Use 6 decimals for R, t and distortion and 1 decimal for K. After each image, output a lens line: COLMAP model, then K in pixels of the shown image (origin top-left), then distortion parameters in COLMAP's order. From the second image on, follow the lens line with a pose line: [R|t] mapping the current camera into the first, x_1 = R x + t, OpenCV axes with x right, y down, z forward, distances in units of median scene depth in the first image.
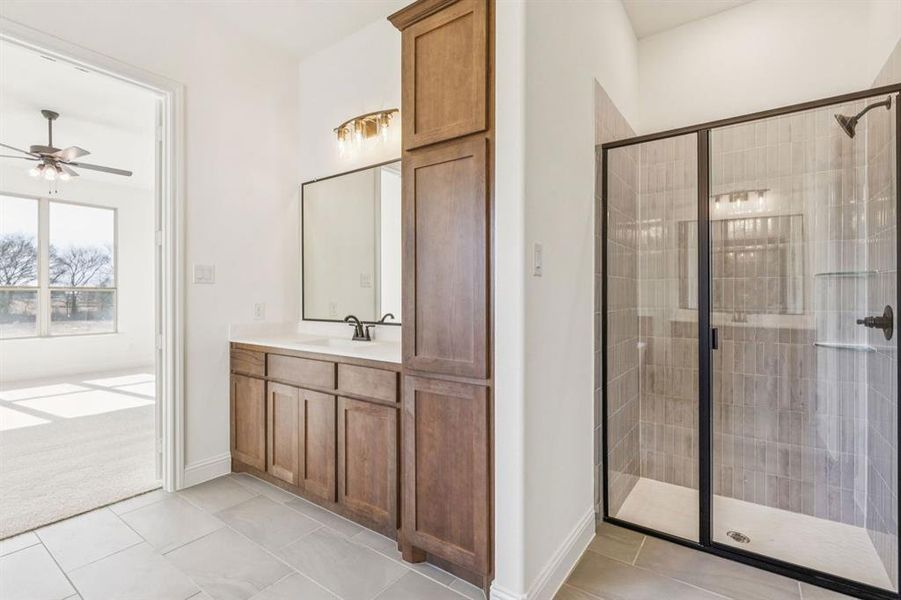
lens RADIAL K [[419.8, 0, 443.7], [0, 419.8, 296.1], [0, 0, 1]] dist [0.002952, 0.000235]
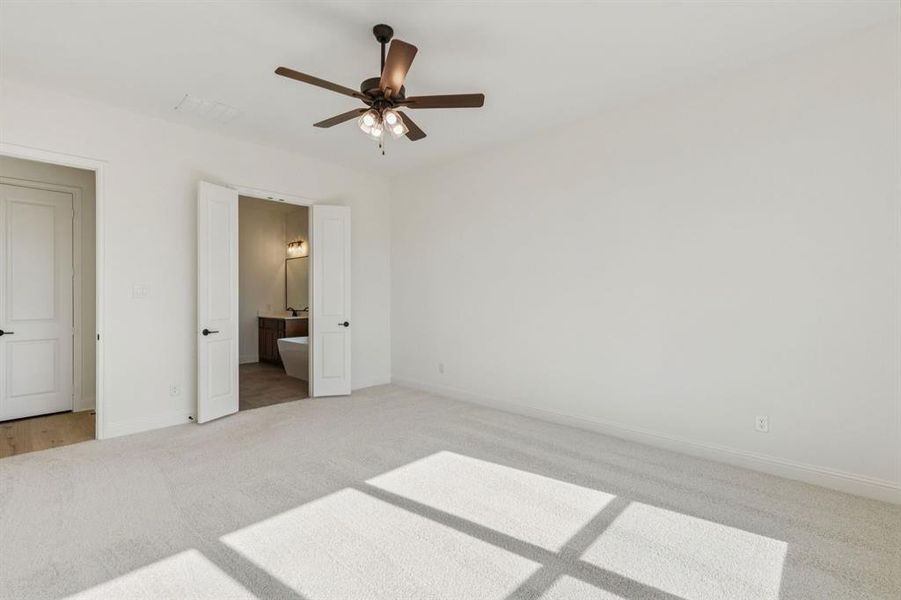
lens RADIAL K [[419.8, 0, 454.4], [0, 419.8, 298.0], [0, 0, 1]] dist [0.002952, 0.000235]
pose [[0.993430, 0.002046, -0.114420, 1.285345], [-0.001322, 0.999979, 0.006402, -0.044528], [0.114431, -0.006209, 0.993412, -1.854551]]
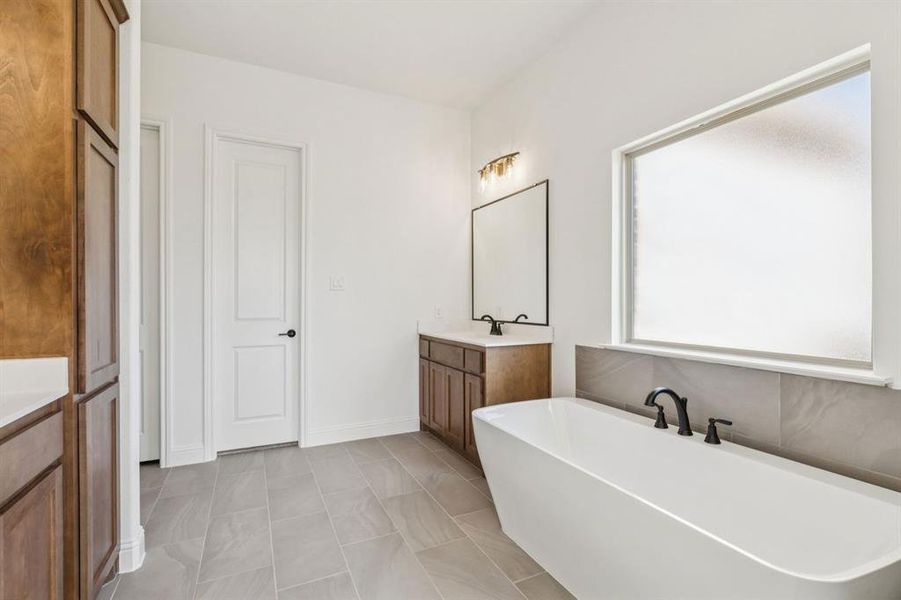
lens RADIAL K [[419.8, 0, 452.8], [0, 419.8, 300.8], [0, 0, 1]] dist [0.002952, 0.000235]
pose [[0.892257, -0.000943, -0.451527, 0.266393], [0.001752, 0.999998, 0.001372, -0.000297], [0.451524, -0.002015, 0.892256, -0.202972]]
